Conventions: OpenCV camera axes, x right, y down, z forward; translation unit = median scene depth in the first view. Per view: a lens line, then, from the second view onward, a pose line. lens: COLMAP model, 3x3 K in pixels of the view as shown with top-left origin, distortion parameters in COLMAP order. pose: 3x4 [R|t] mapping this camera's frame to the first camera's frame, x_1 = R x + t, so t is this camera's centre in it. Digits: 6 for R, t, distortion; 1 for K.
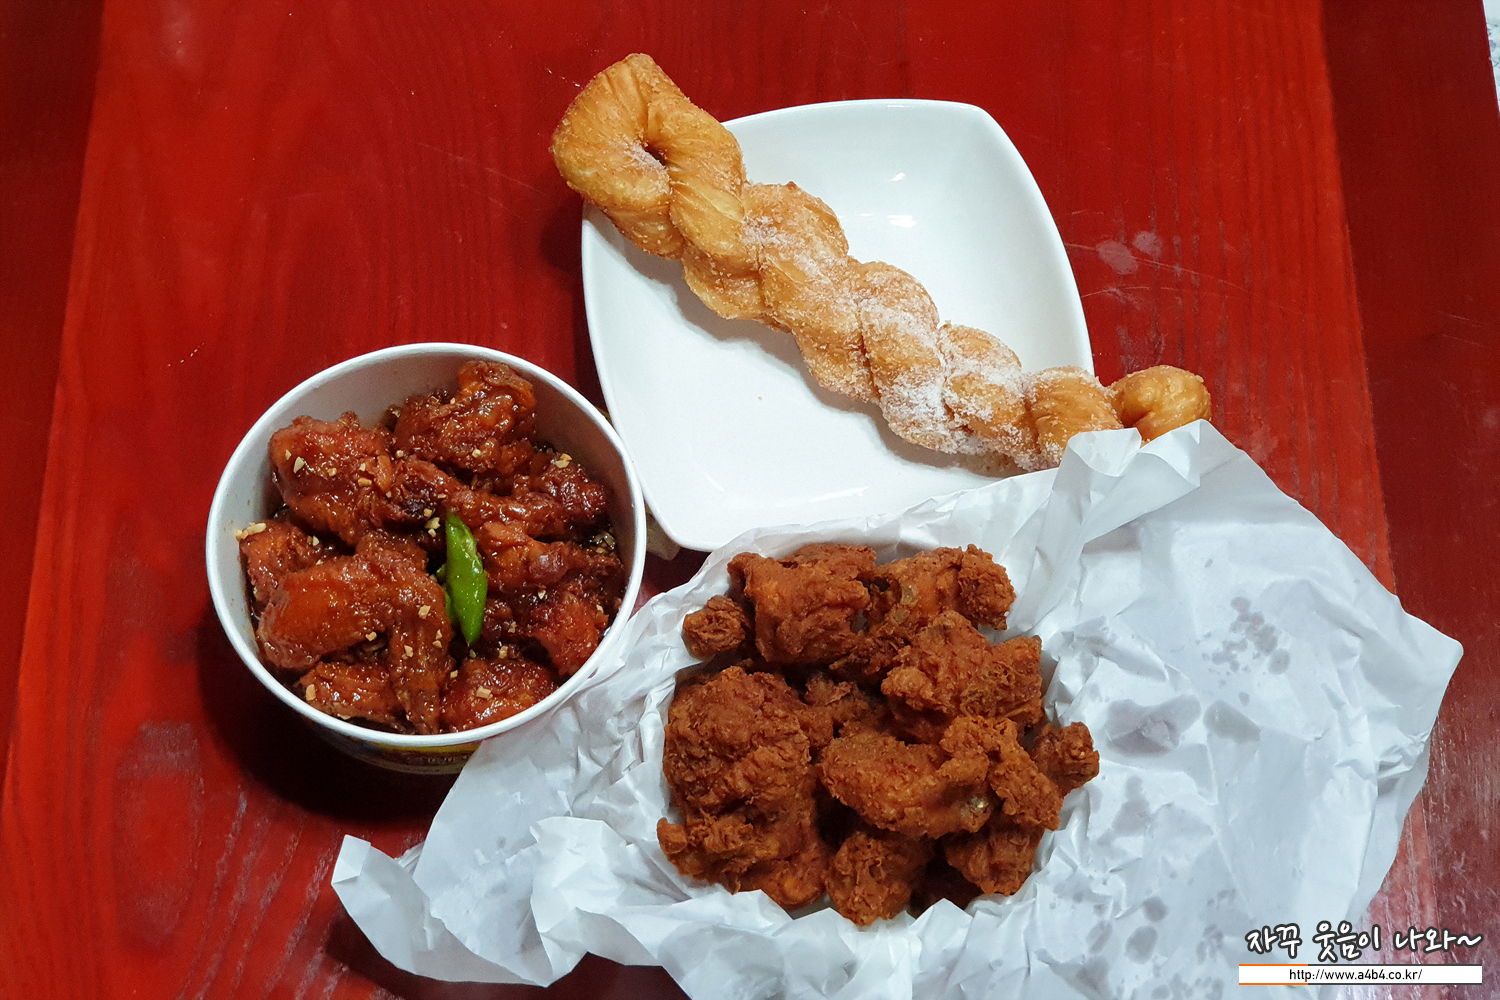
lens RADIAL K [[2365.8, 0, 750.0], [0, 2365.8, 500.0], [0, 0, 1]] dist [-0.010236, 0.089432]
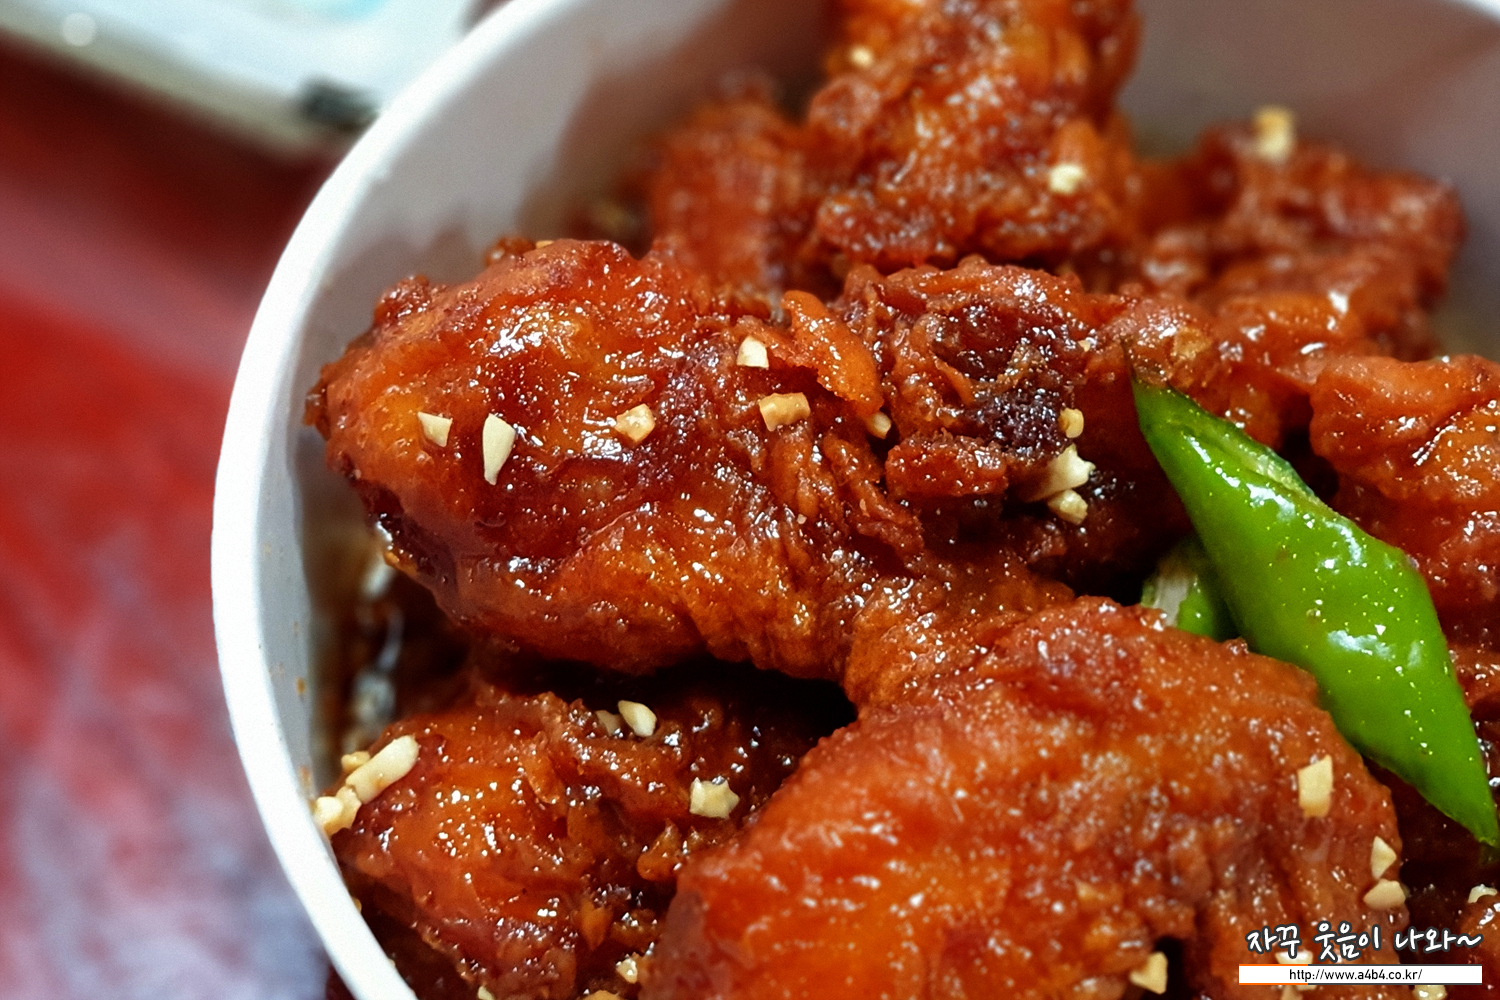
lens RADIAL K [[2838.9, 0, 749.6], [0, 2838.9, 366.7], [0, 0, 1]] dist [0.031820, -0.010886]
pose [[0.906560, -0.358293, 0.223105, -0.229883], [0.373159, 0.927375, -0.026976, -0.004921], [-0.197237, 0.107709, 0.974421, 0.706059]]
